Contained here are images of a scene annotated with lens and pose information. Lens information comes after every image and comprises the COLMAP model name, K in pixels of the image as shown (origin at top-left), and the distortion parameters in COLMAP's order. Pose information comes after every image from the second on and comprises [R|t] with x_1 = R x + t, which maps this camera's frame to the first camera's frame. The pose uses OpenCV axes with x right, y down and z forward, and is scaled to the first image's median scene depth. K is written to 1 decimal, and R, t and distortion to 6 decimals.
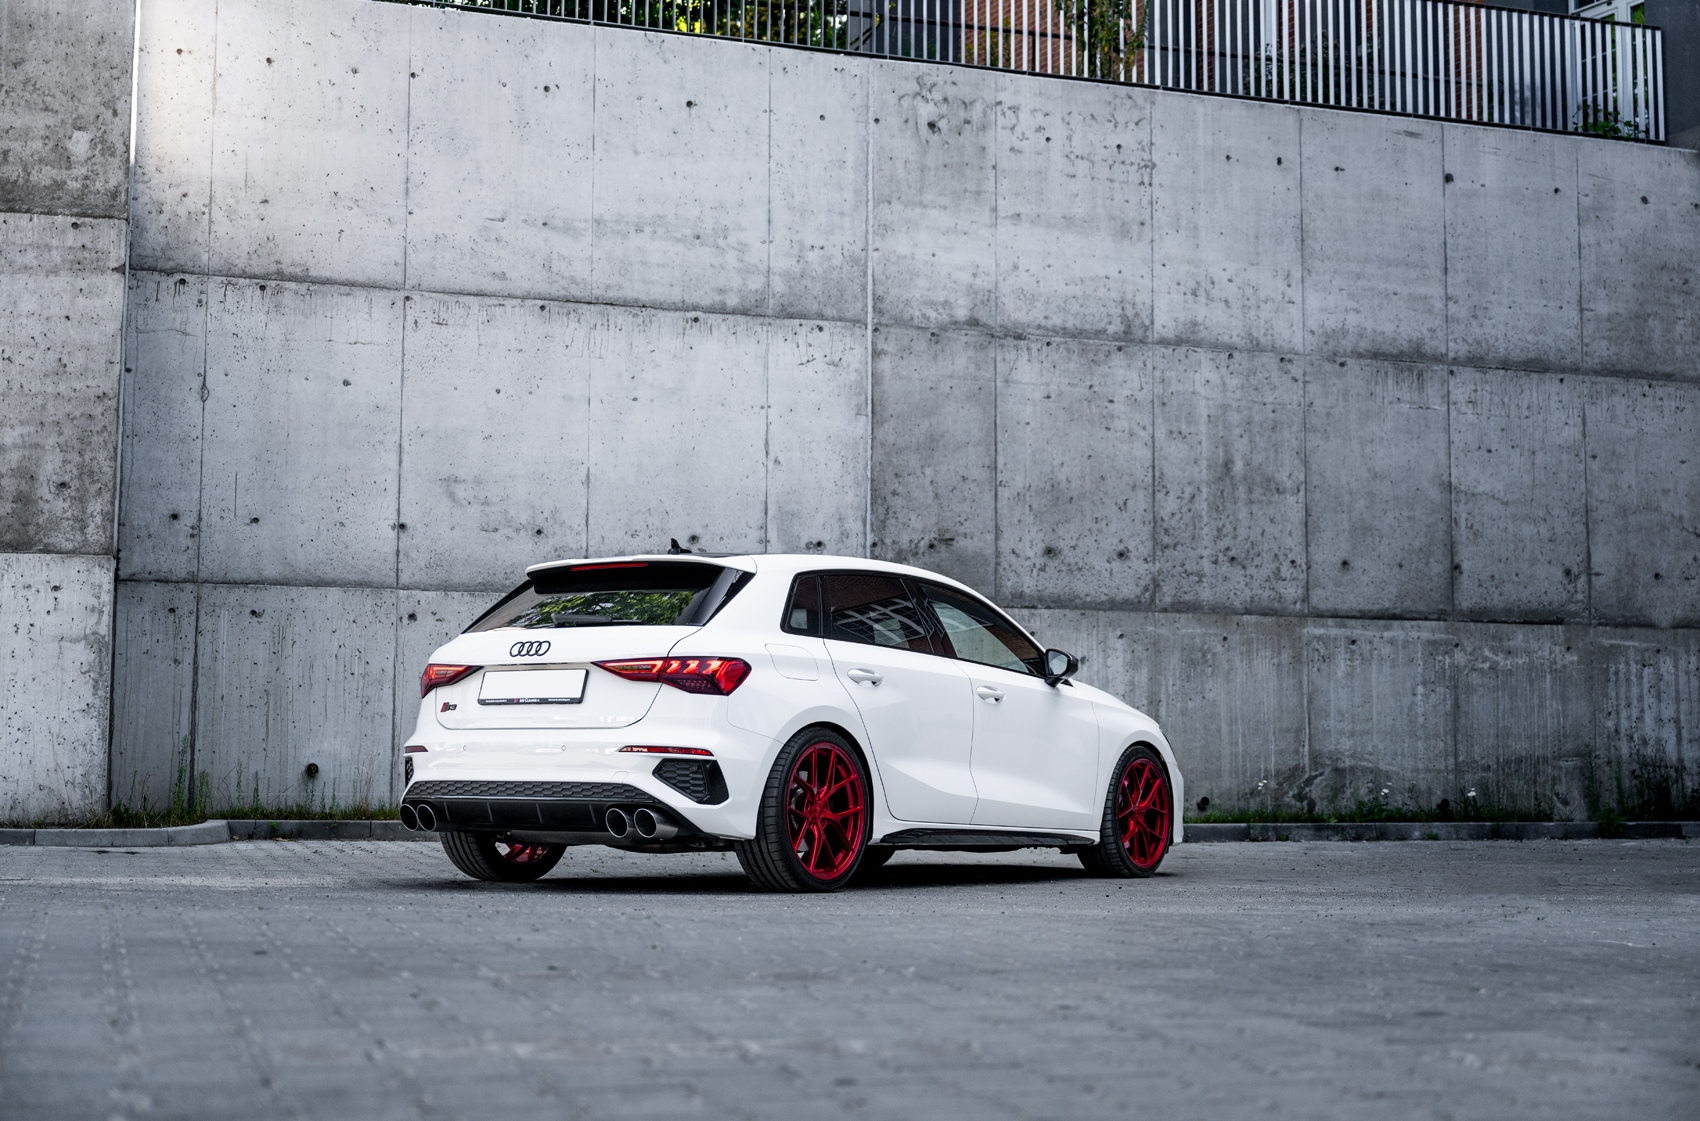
lens RADIAL K [[2280.4, 0, 852.9], [0, 2280.4, 560.3], [0, 0, 1]] dist [0.005989, 0.000000]
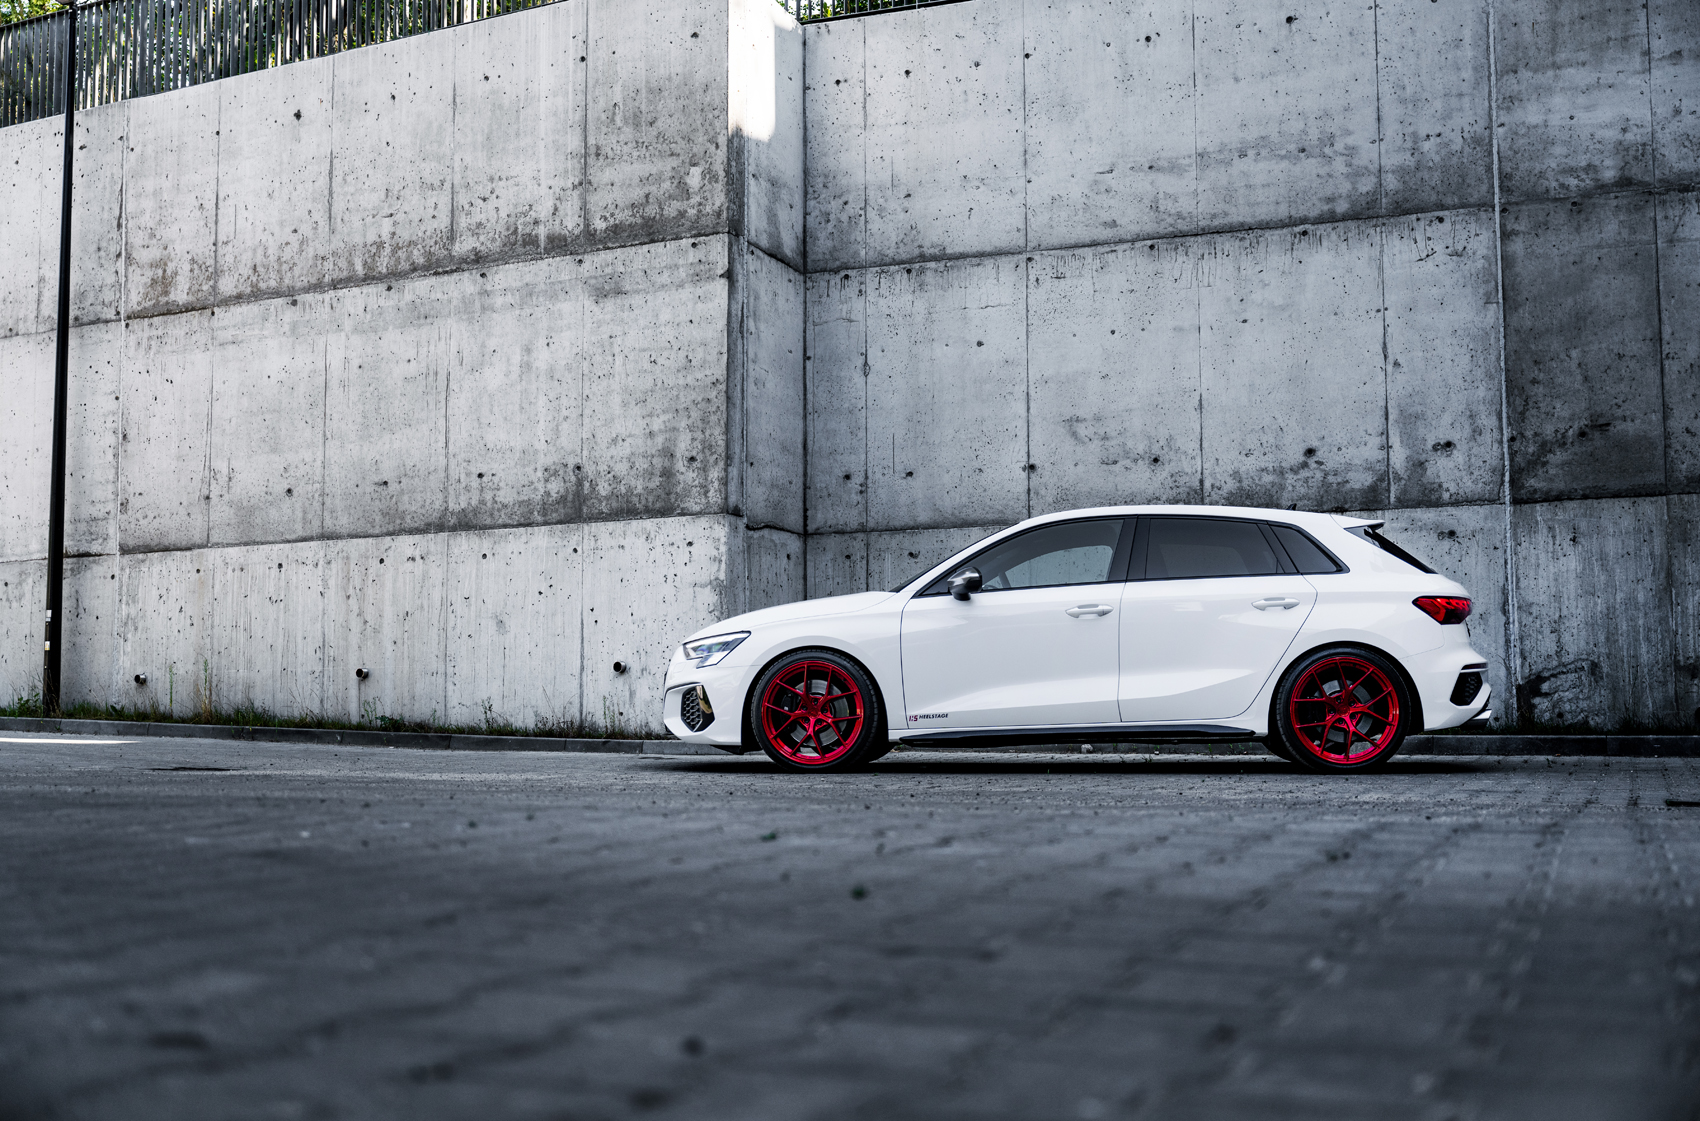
lens RADIAL K [[1908.4, 0, 845.6], [0, 1908.4, 556.6], [0, 0, 1]] dist [-0.000122, 0.000000]
pose [[0.762954, -0.064685, -0.643208, 0.295114], [0.073615, 0.997202, -0.012964, 0.030628], [0.642247, -0.037459, 0.765582, 0.218678]]
